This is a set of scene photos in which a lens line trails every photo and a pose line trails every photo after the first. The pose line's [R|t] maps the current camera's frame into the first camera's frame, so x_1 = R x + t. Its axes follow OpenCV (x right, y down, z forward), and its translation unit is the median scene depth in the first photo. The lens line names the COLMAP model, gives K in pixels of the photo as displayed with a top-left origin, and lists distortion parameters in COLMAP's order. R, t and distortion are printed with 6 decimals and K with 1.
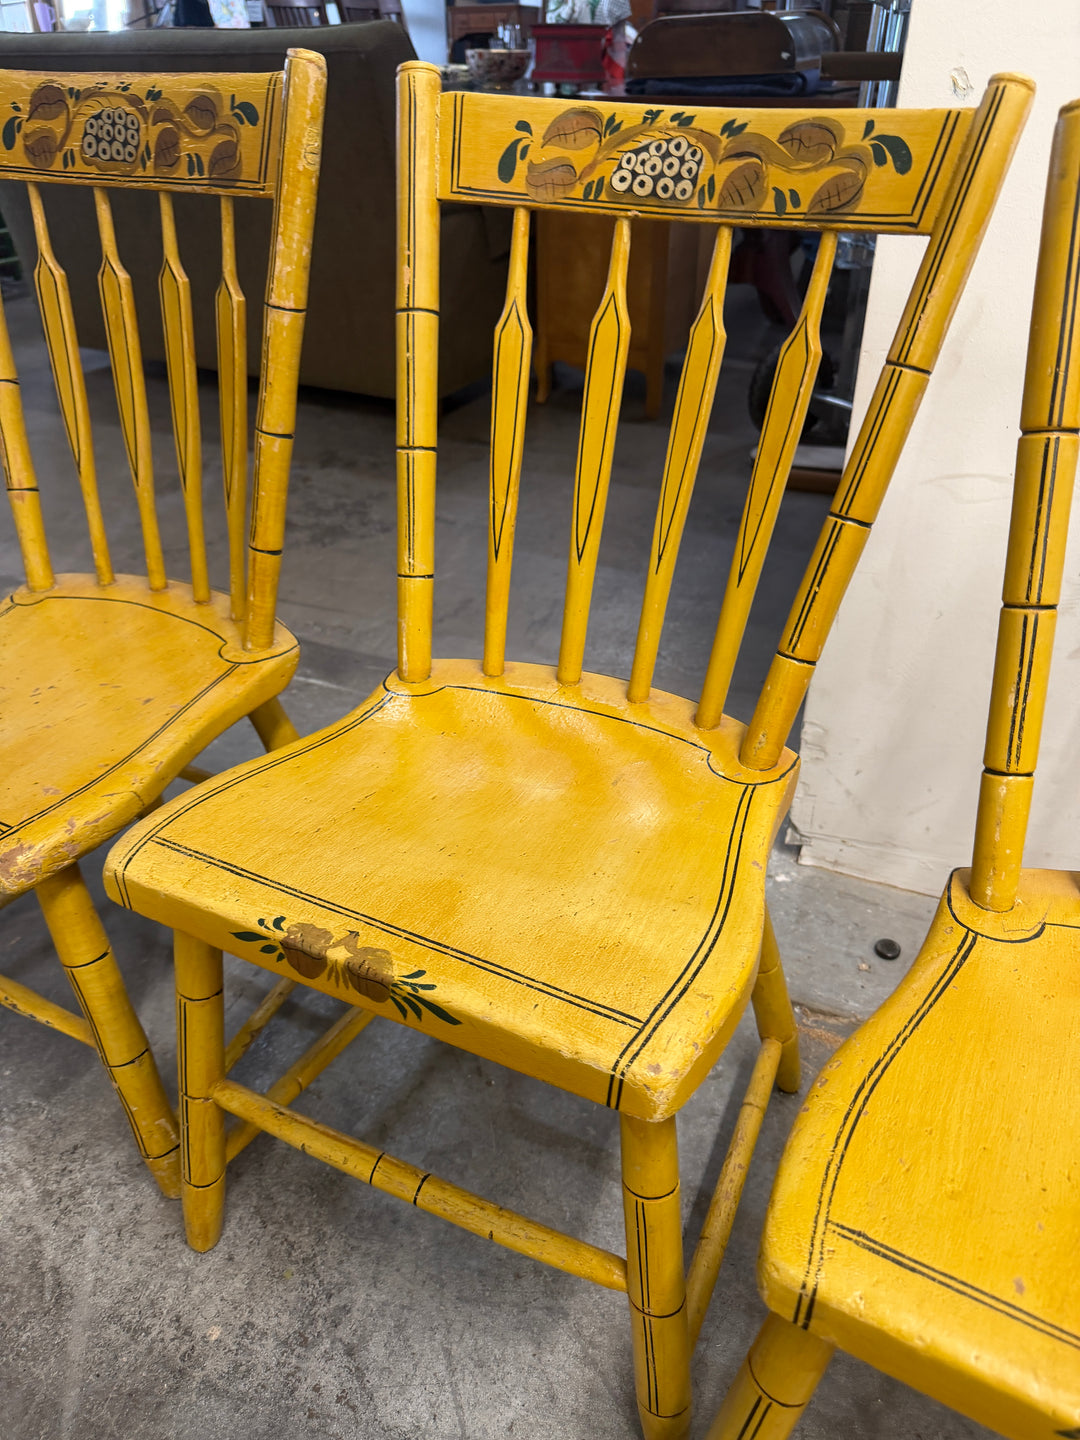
lens RADIAL K [[1031.2, 0, 549.8], [0, 1031.2, 719.0], [0, 0, 1]] dist [0.002531, -0.017938]
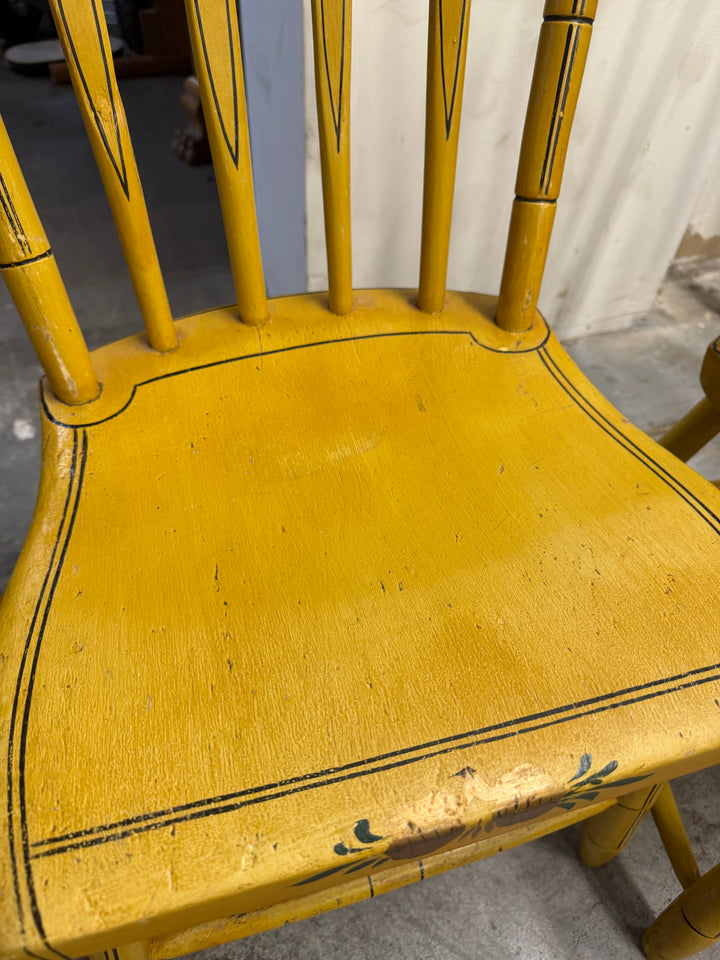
lens RADIAL K [[687.4, 0, 339.9], [0, 687.4, 491.1], [0, 0, 1]] dist [0.002531, -0.017938]
pose [[0.736640, -0.495729, 0.460016, -0.272577], [0.323861, 0.855724, 0.403547, -0.127416], [-0.593697, -0.148287, 0.790908, 0.513254]]
